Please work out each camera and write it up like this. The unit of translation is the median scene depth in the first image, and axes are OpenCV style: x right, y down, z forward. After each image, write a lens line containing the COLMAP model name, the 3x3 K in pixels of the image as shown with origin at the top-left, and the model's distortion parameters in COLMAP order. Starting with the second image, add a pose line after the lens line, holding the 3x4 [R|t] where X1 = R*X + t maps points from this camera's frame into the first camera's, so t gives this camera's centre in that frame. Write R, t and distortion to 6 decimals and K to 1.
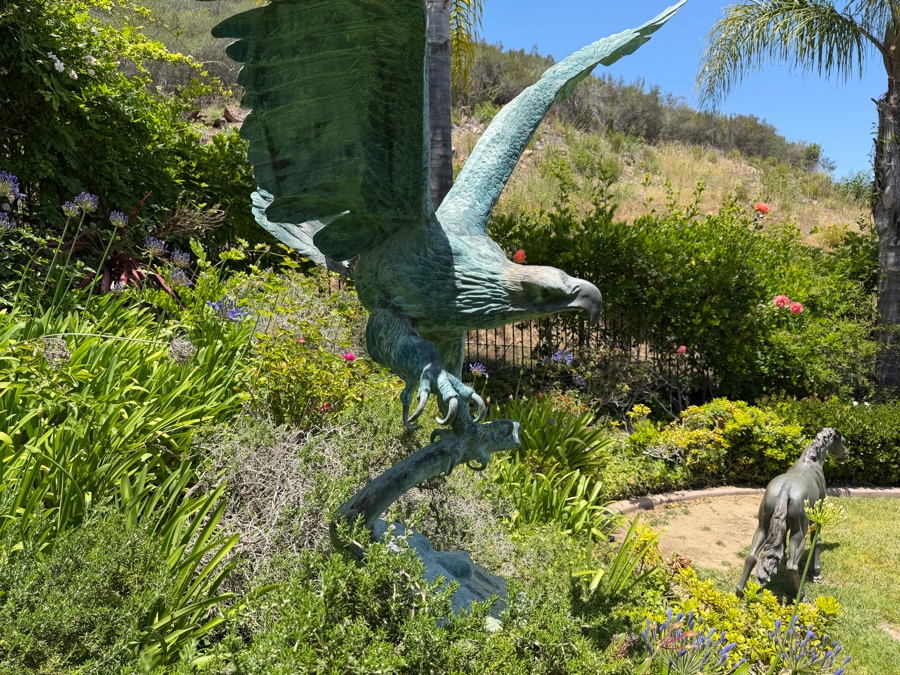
lens RADIAL K [[641.7, 0, 447.1], [0, 641.7, 352.7], [0, 0, 1]] dist [0.077552, -0.145054]
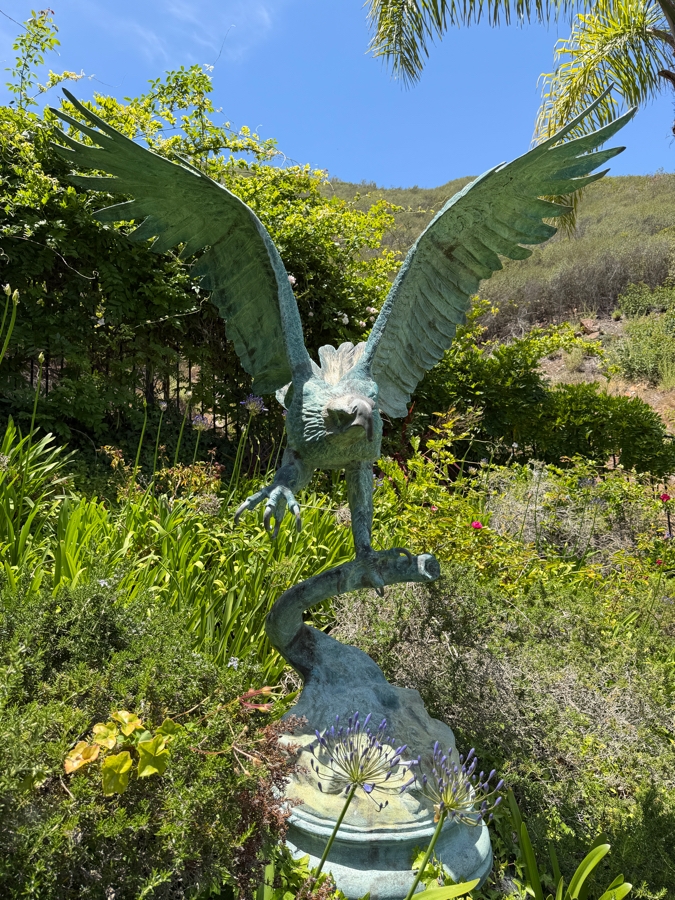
lens RADIAL K [[637.8, 0, 337.5], [0, 637.8, 450.0], [0, 0, 1]] dist [0.126151, -0.197542]
pose [[0.728365, -0.077623, -0.680778, 0.442598], [-0.045353, 0.985922, -0.160938, 0.072157], [0.683687, 0.148097, 0.714591, 0.095323]]
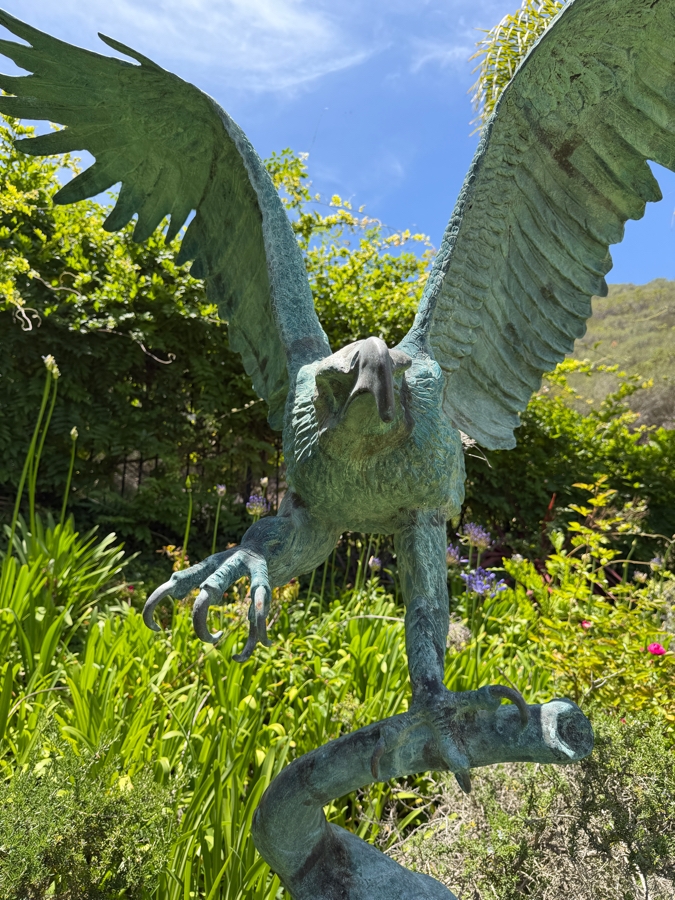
lens RADIAL K [[641.7, 0, 337.5], [0, 641.7, 450.0], [0, 0, 1]] dist [0.077552, -0.145054]
pose [[0.564147, -0.236939, -0.790947, 0.272996], [-0.068267, 0.941276, -0.330664, 0.064531], [0.822847, 0.240538, 0.514844, 0.357712]]
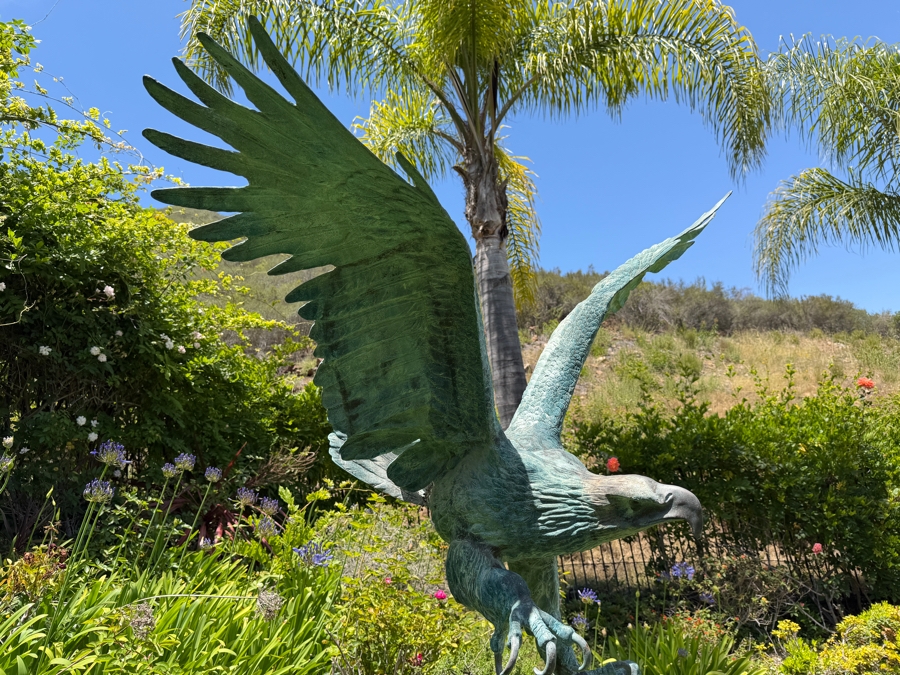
lens RADIAL K [[637.0, 0, 440.6], [0, 637.0, 337.8], [0, 0, 1]] dist [0.142321, -0.248698]
pose [[0.982846, -0.139583, -0.120544, 0.012819], [0.088413, 0.930200, -0.356245, -0.005384], [0.161856, 0.339476, 0.926584, 0.015494]]
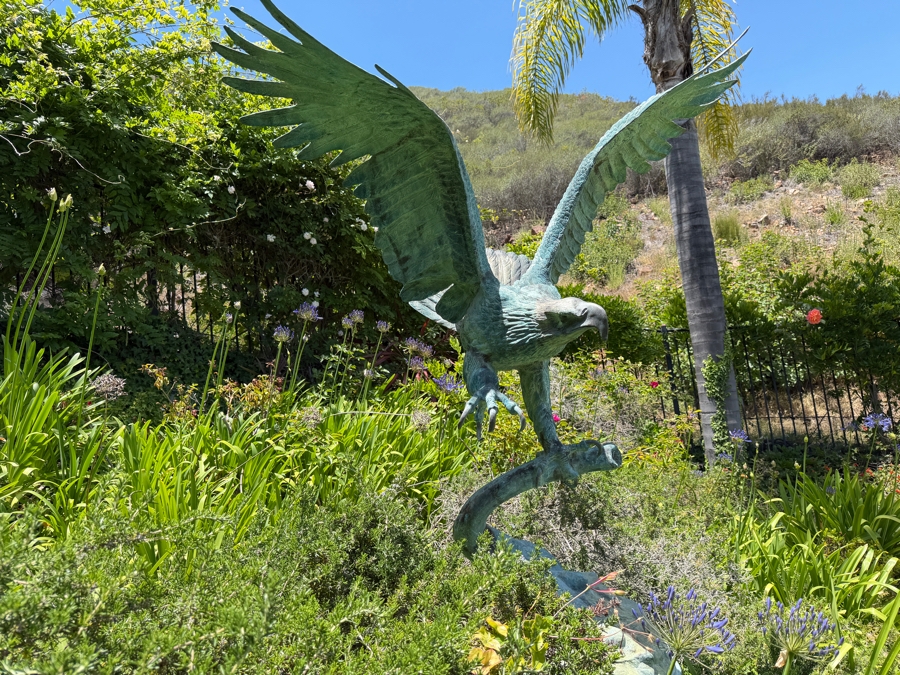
lens RADIAL K [[637.8, 0, 444.8], [0, 637.8, 345.4], [0, 0, 1]] dist [0.126151, -0.197542]
pose [[0.866599, -0.125996, -0.482836, 0.259288], [0.044939, 0.983372, -0.175953, 0.077287], [0.496977, 0.130782, 0.857852, -0.068251]]
